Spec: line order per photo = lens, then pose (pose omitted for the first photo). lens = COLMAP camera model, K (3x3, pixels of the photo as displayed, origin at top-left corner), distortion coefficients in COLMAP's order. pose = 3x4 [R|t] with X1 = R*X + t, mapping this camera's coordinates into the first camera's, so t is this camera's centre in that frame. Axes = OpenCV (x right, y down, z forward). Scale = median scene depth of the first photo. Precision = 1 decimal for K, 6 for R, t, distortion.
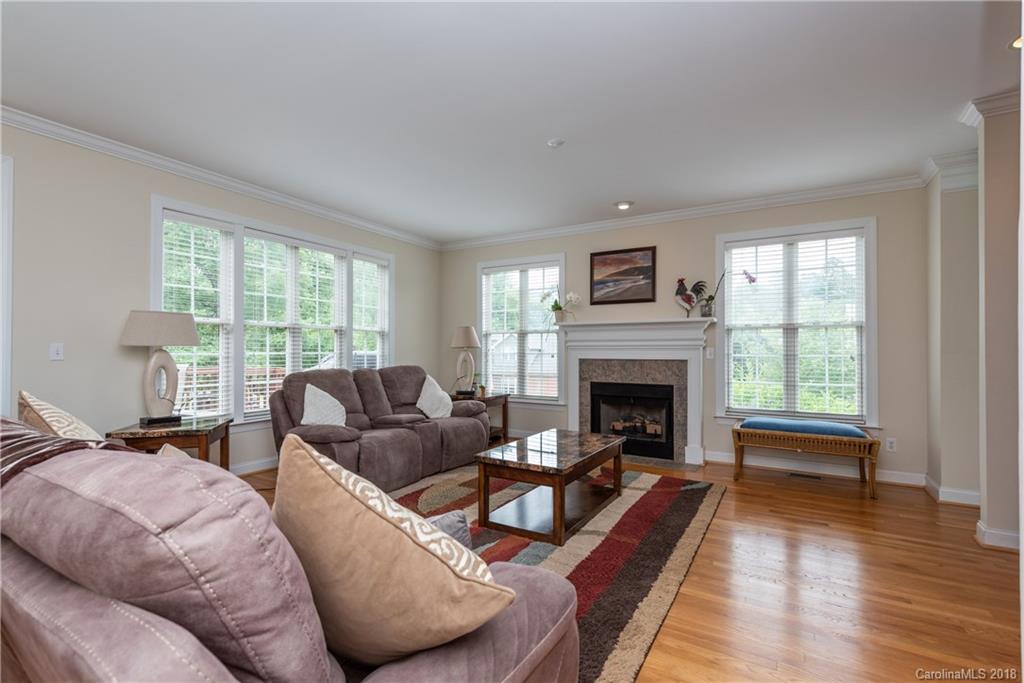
lens RADIAL K [[463.2, 0, 516.1], [0, 463.2, 348.5], [0, 0, 1]] dist [0.001049, -0.000591]
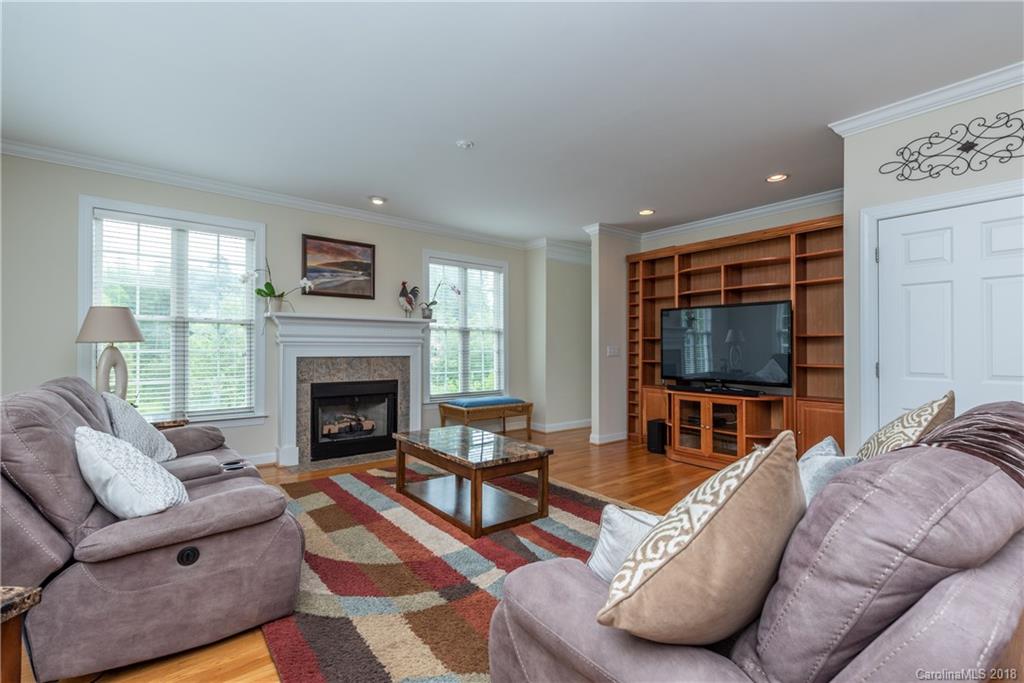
lens RADIAL K [[463.2, 0, 515.6], [0, 463.2, 340.9], [0, 0, 1]] dist [0.001049, -0.000591]
pose [[0.331865, 0.010400, 0.943269, -0.555566], [-0.009744, 0.999924, -0.007596, -0.004949], [-0.943276, -0.006670, 0.331941, 0.364955]]
